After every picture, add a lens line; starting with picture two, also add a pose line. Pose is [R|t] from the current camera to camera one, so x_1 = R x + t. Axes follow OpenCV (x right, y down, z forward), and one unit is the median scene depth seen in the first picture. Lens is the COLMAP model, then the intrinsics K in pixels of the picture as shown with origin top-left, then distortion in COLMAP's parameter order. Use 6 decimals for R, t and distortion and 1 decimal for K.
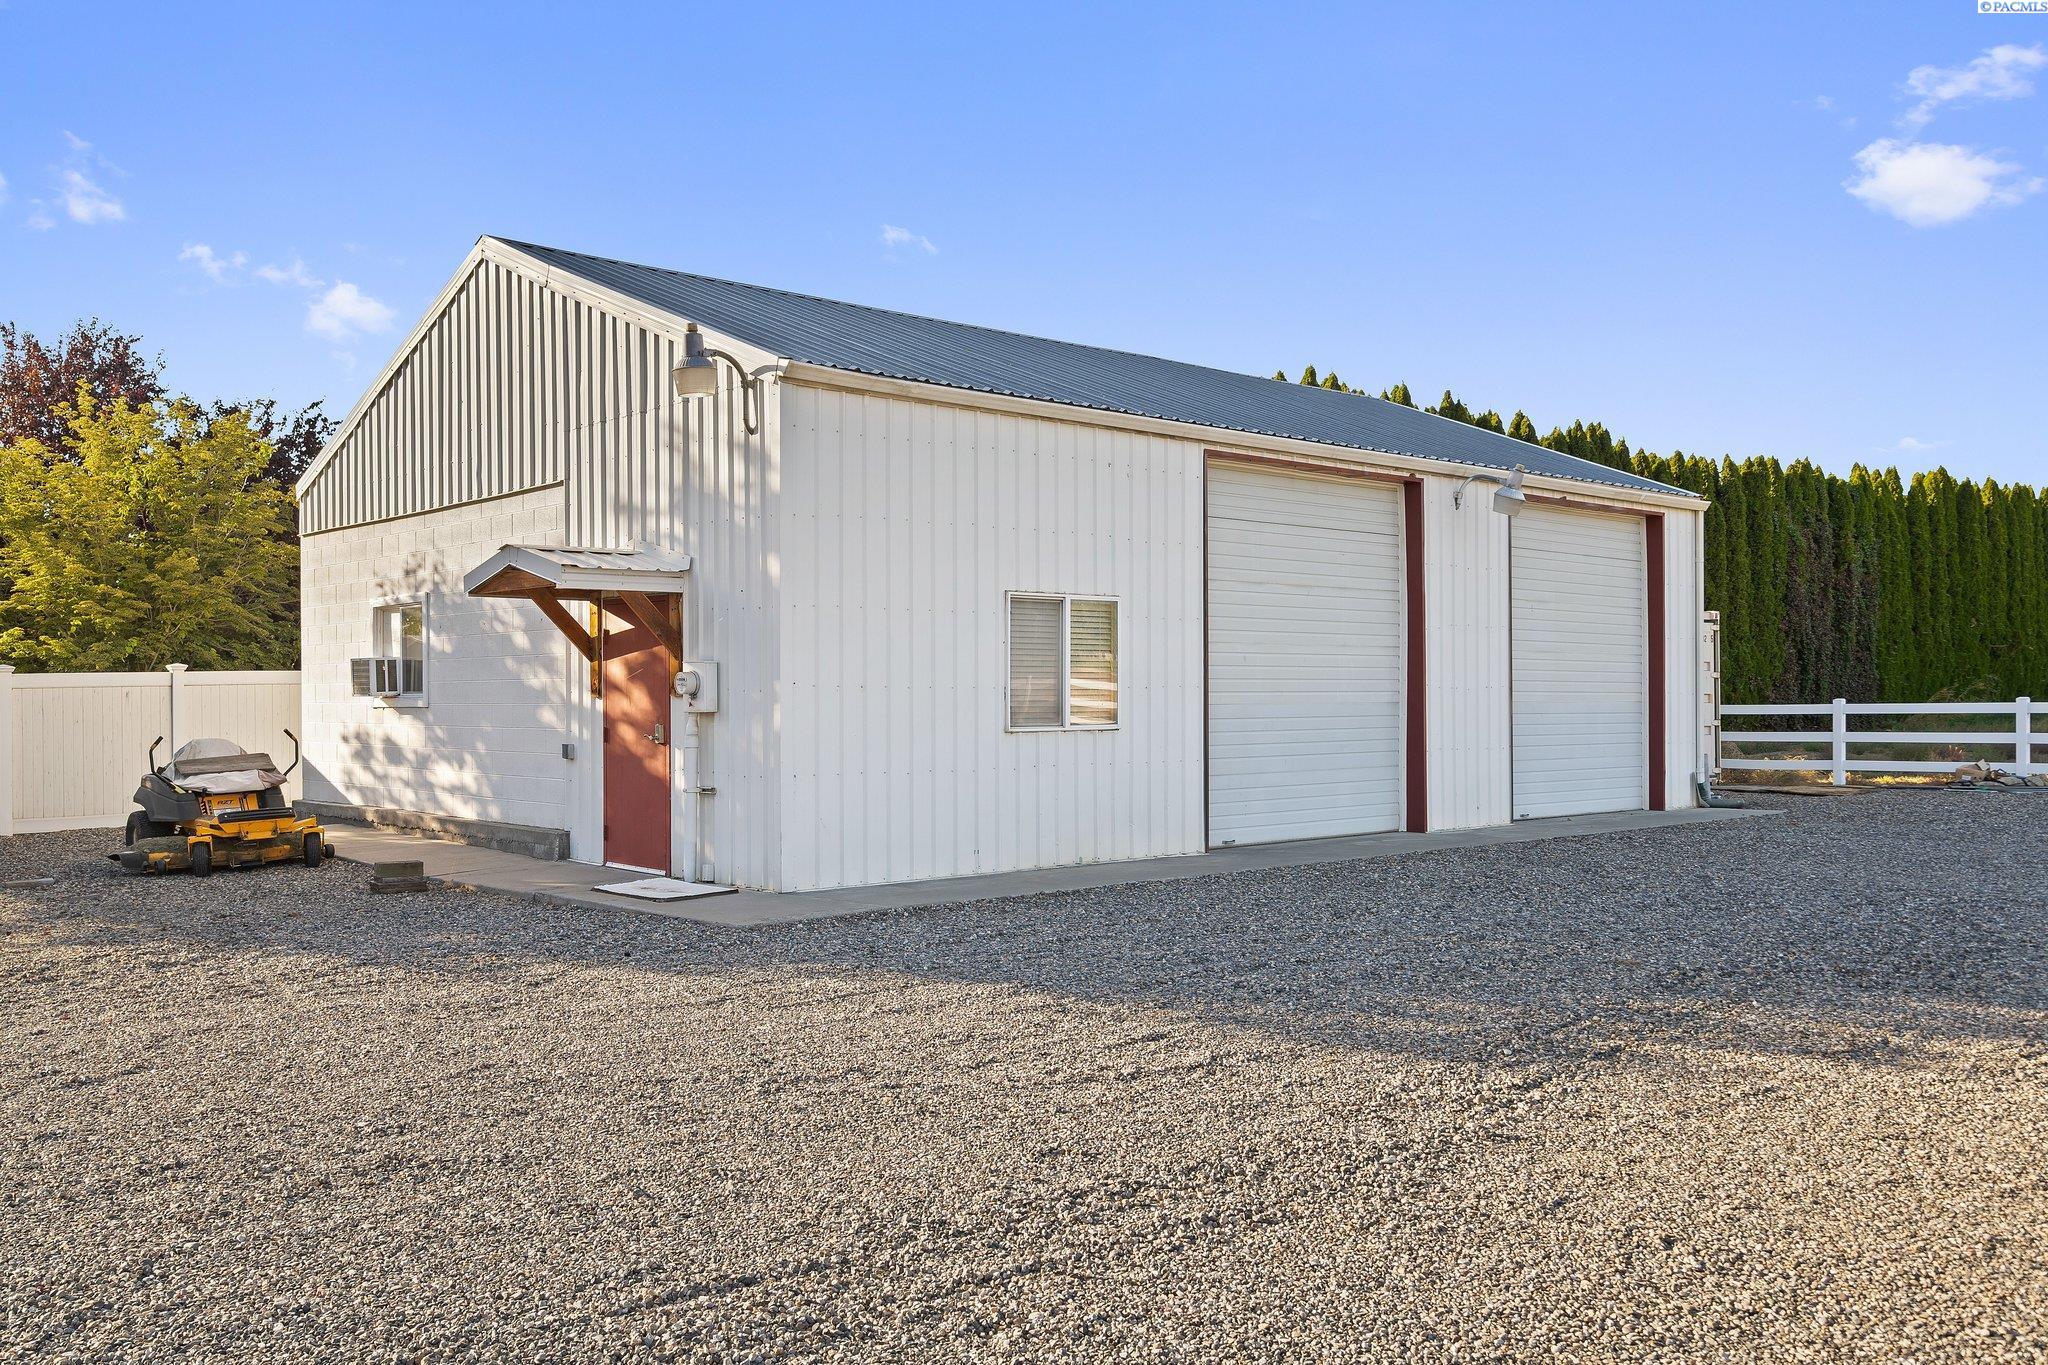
lens RADIAL K [[1788.7, 0, 1026.1], [0, 1788.7, 685.3], [0, 0, 1]] dist [0.005855, 0.001622]
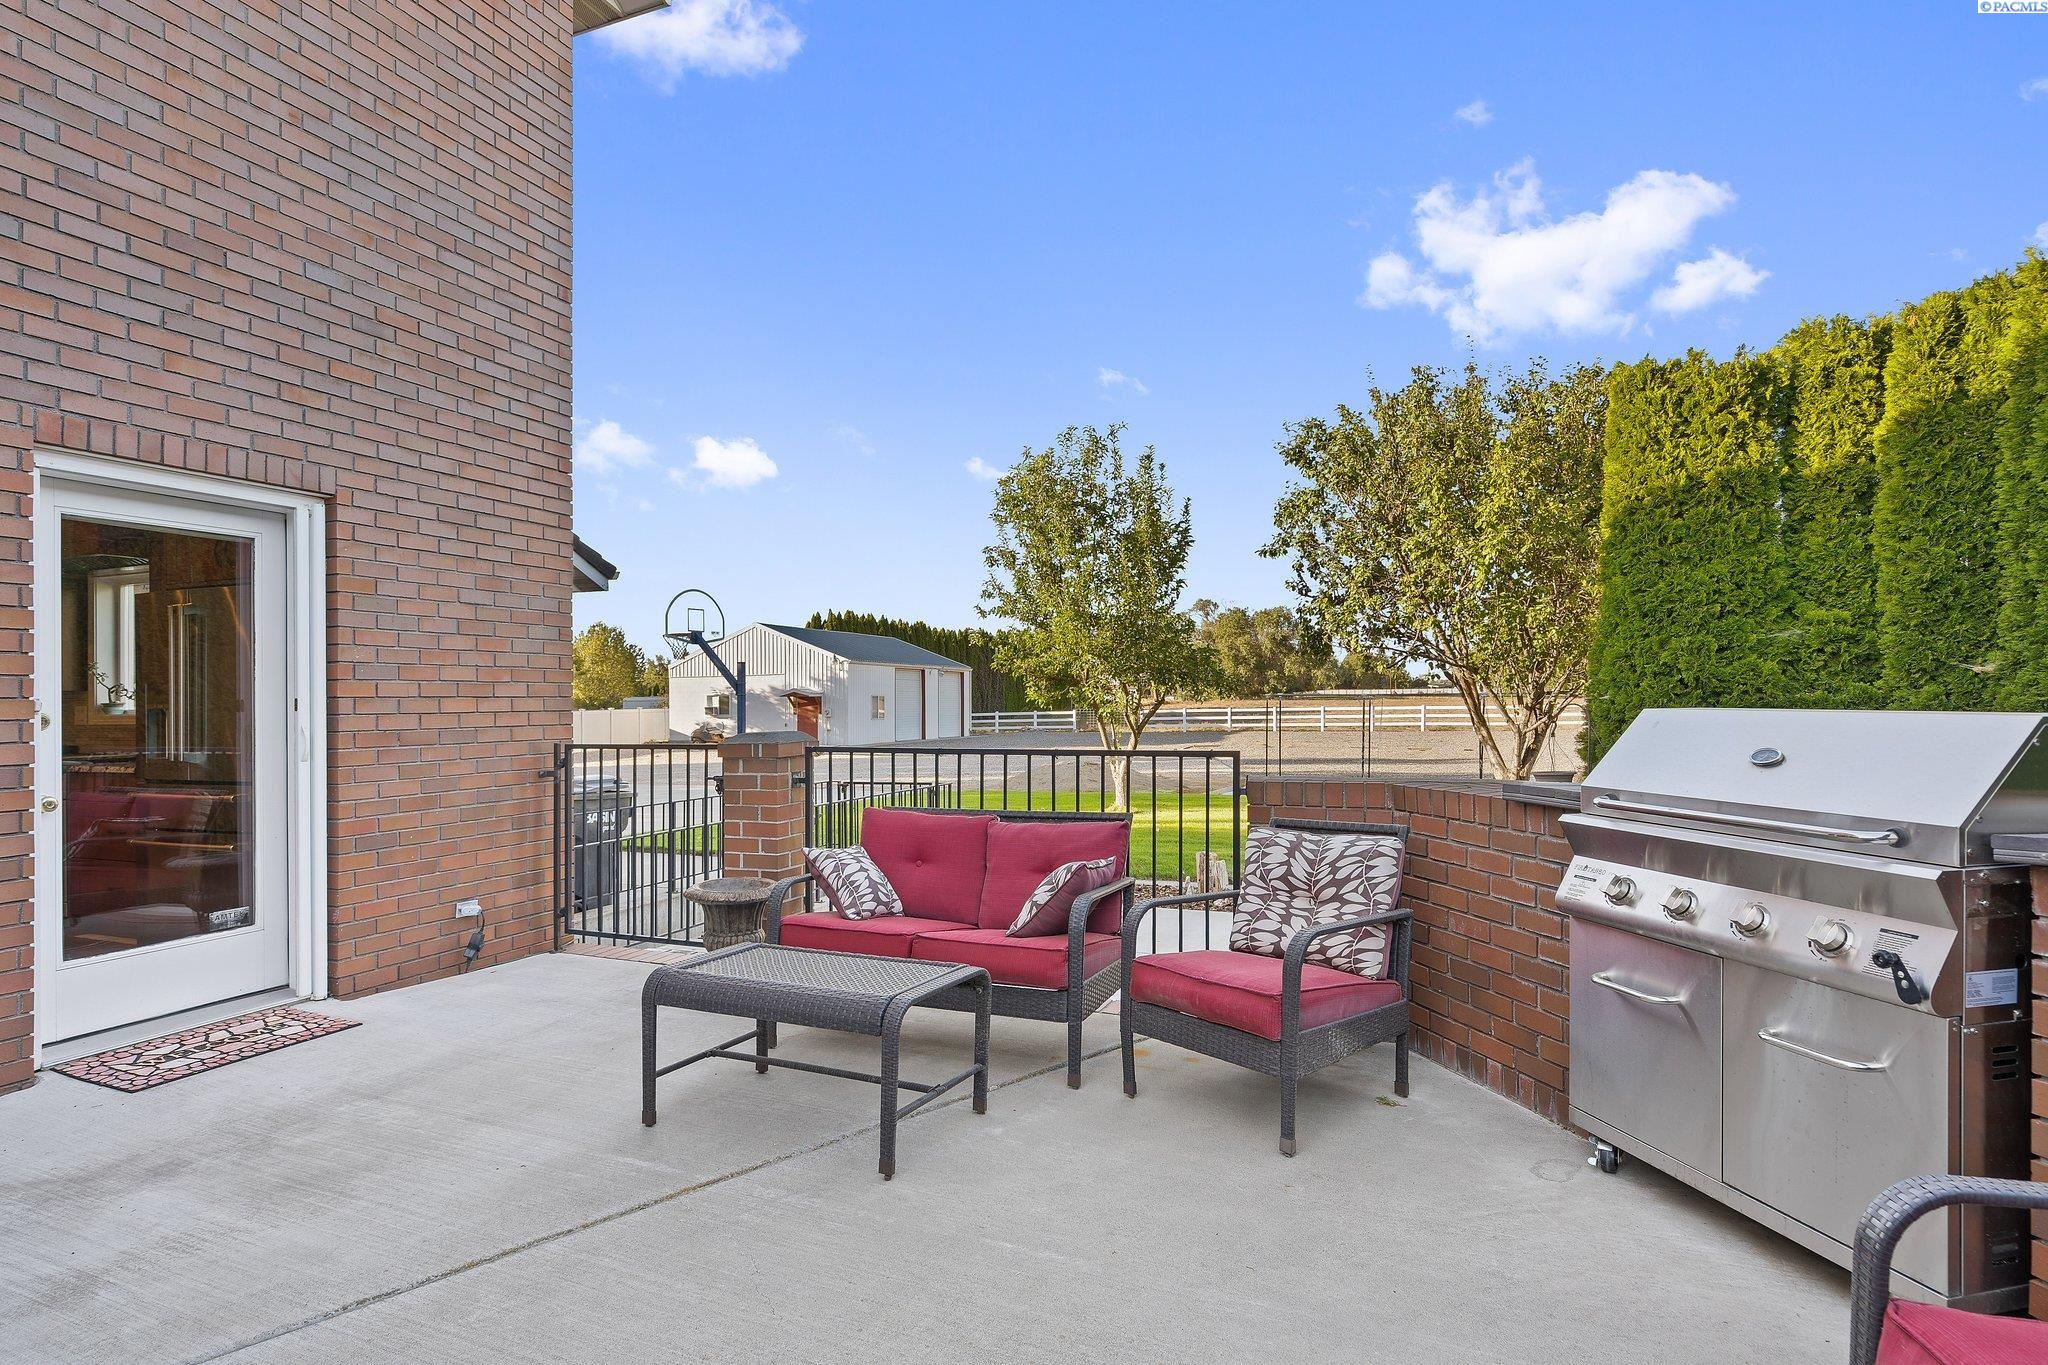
lens RADIAL K [[1054.2, 0, 1021.8], [0, 1054.2, 694.5], [0, 0, 1]] dist [0.000045, 0.000000]
pose [[0.895699, -0.002556, 0.444655, -0.782450], [0.006829, 0.999945, -0.008010, -0.016726], [-0.444609, 0.010211, 0.895666, -1.636775]]
